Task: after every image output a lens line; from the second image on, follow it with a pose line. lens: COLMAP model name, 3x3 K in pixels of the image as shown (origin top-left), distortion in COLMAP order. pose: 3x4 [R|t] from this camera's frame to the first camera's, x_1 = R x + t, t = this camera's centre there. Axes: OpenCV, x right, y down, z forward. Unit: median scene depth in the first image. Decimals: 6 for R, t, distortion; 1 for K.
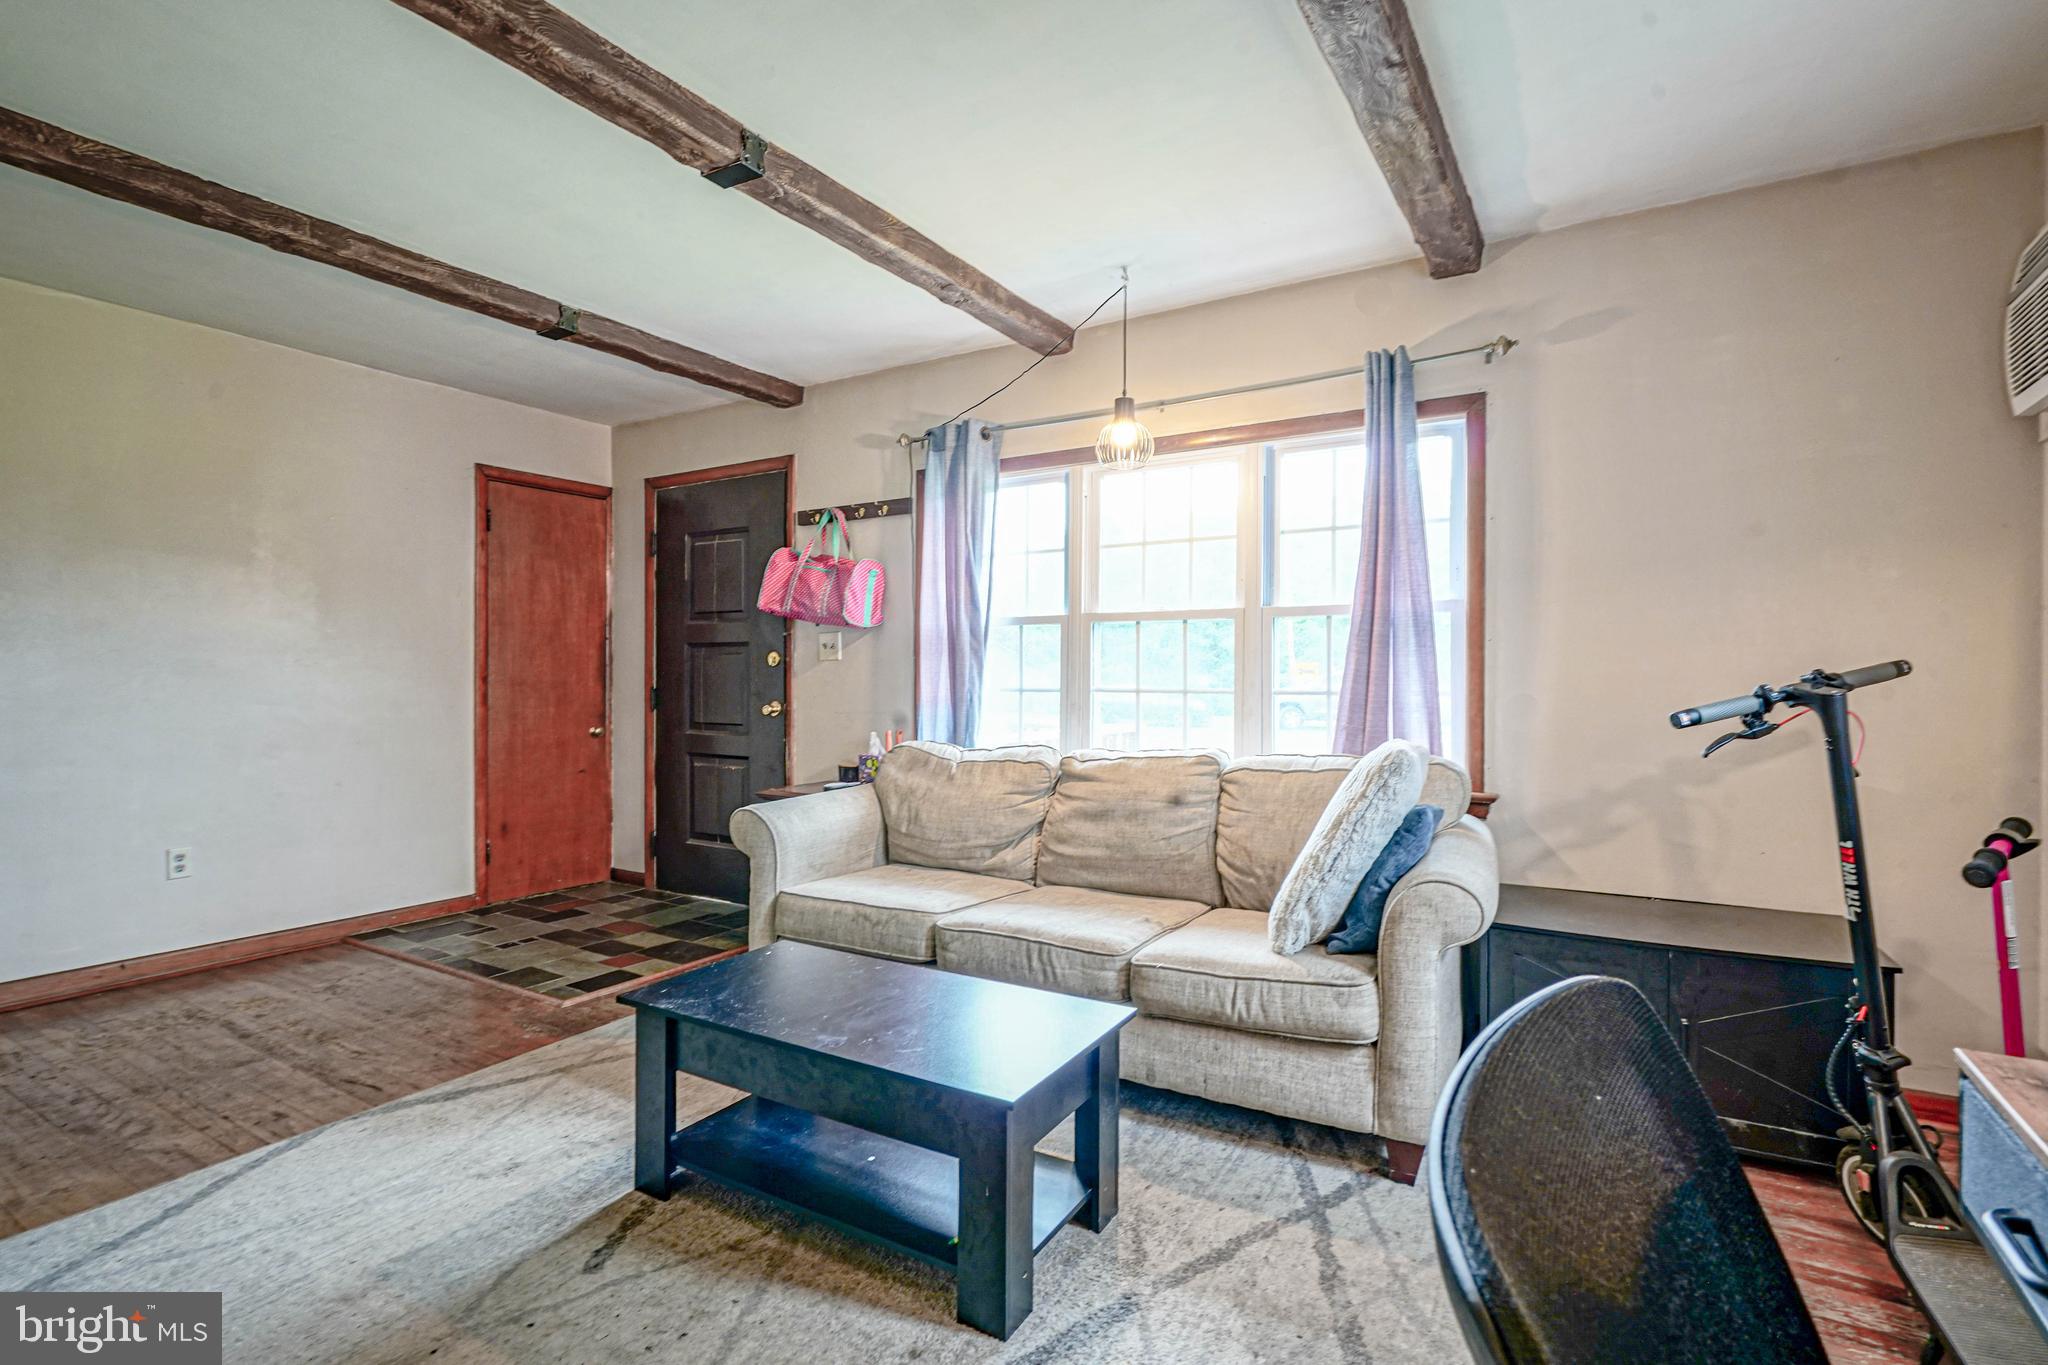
lens RADIAL K [[957.5, 0, 1007.8], [0, 957.5, 697.1], [0, 0, 1]] dist [0.002119, 0.000175]
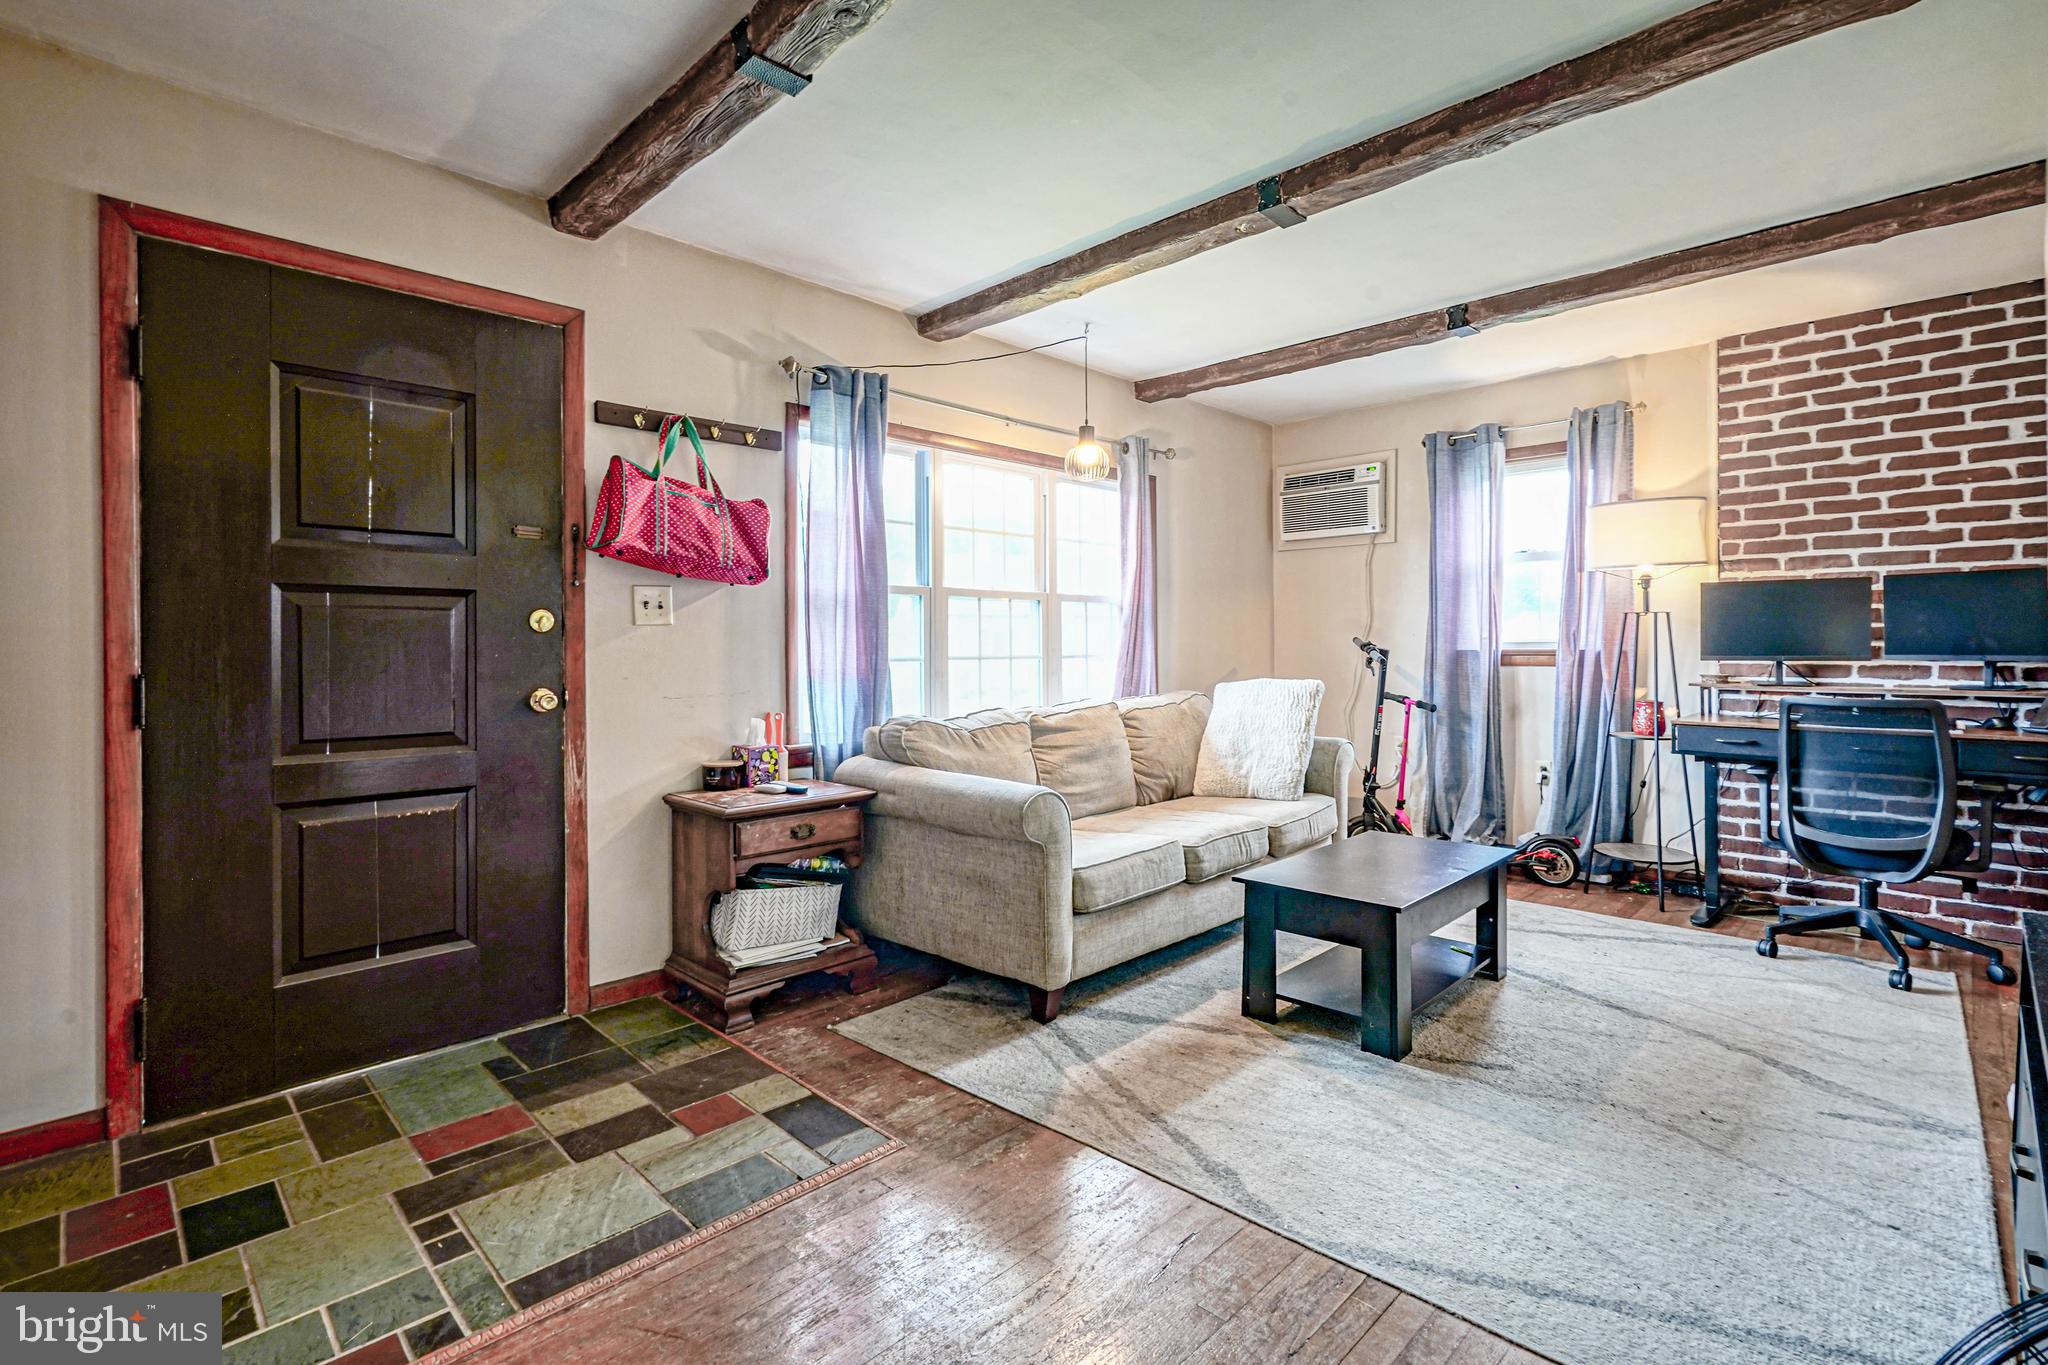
lens RADIAL K [[957.5, 0, 1028.0], [0, 957.5, 658.9], [0, 0, 1]] dist [0.002119, 0.000175]
pose [[0.220787, -0.017900, 0.975158, -1.025958], [0.024558, 0.999617, 0.012789, -0.019440], [-0.975013, 0.021125, 0.221142, 0.718214]]
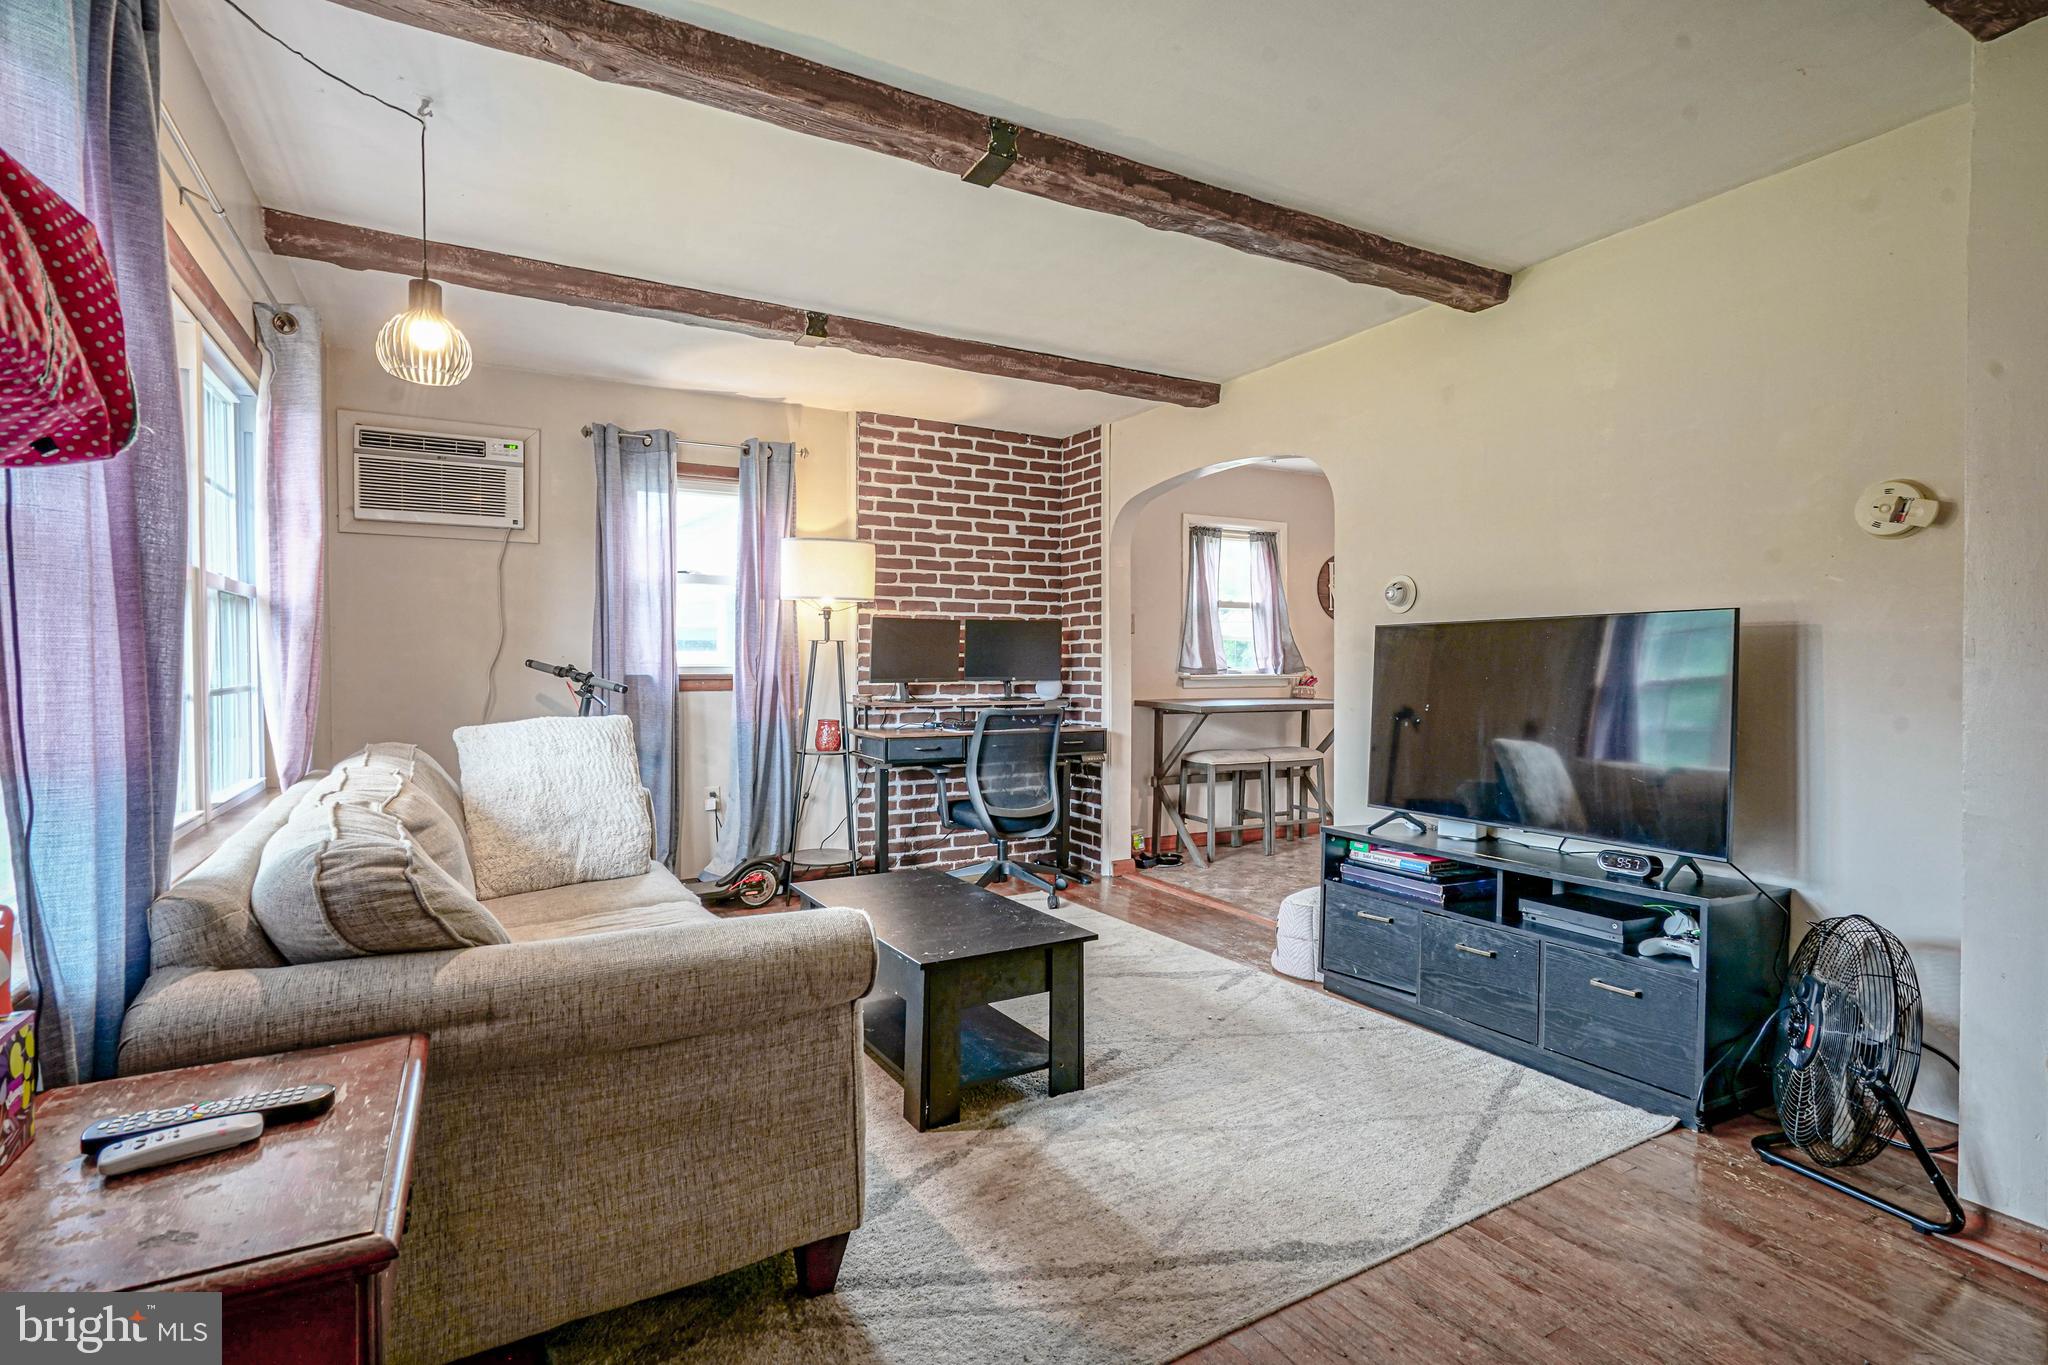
lens RADIAL K [[957.5, 0, 1008.1], [0, 957.5, 681.0], [0, 0, 1]] dist [0.002119, 0.000175]
pose [[-0.870481, -0.011120, 0.492077, -0.549189], [0.007401, 0.999336, 0.035676, -0.032797], [-0.492147, 0.034698, -0.869820, 1.276736]]
